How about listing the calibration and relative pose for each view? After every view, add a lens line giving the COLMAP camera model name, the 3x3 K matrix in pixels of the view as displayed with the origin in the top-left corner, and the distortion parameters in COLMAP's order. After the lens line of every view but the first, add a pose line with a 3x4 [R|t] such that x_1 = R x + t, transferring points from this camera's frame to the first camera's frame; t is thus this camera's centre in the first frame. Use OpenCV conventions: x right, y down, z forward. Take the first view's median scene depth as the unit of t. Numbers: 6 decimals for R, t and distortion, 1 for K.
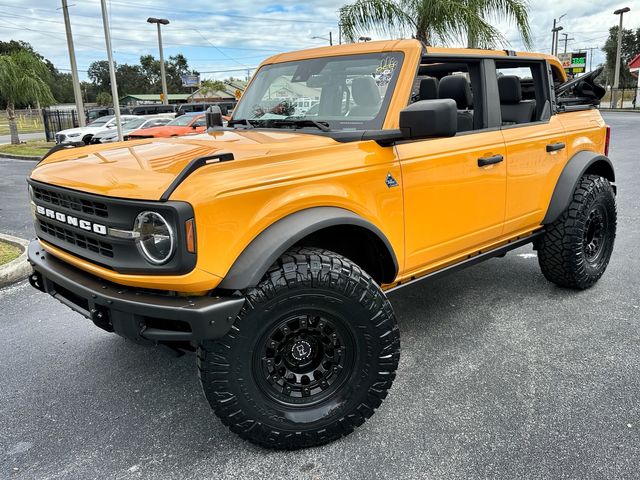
lens RADIAL K [[552.0, 0, 325.9], [0, 552.0, 252.2], [0, 0, 1]] dist [-0.001600, 0.018537]
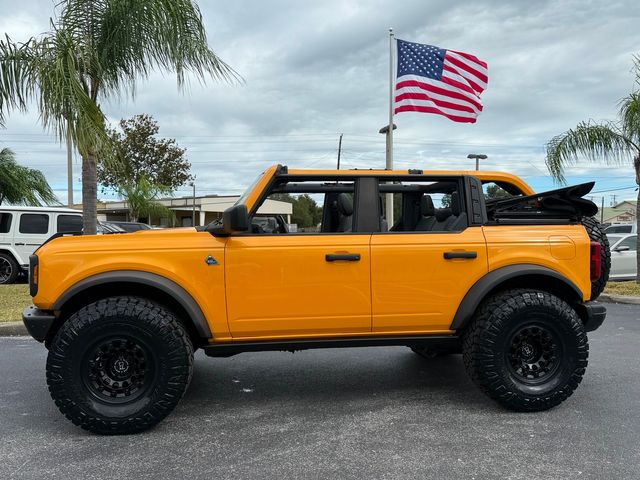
lens RADIAL K [[511.6, 0, 319.7], [0, 511.6, 234.8], [0, 0, 1]] dist [0.017093, 0.003811]
pose [[0.813945, 0.035938, -0.579830, 0.800664], [-0.176184, 0.966349, -0.187427, 0.001969], [0.553582, 0.254712, 0.792886, 0.074805]]
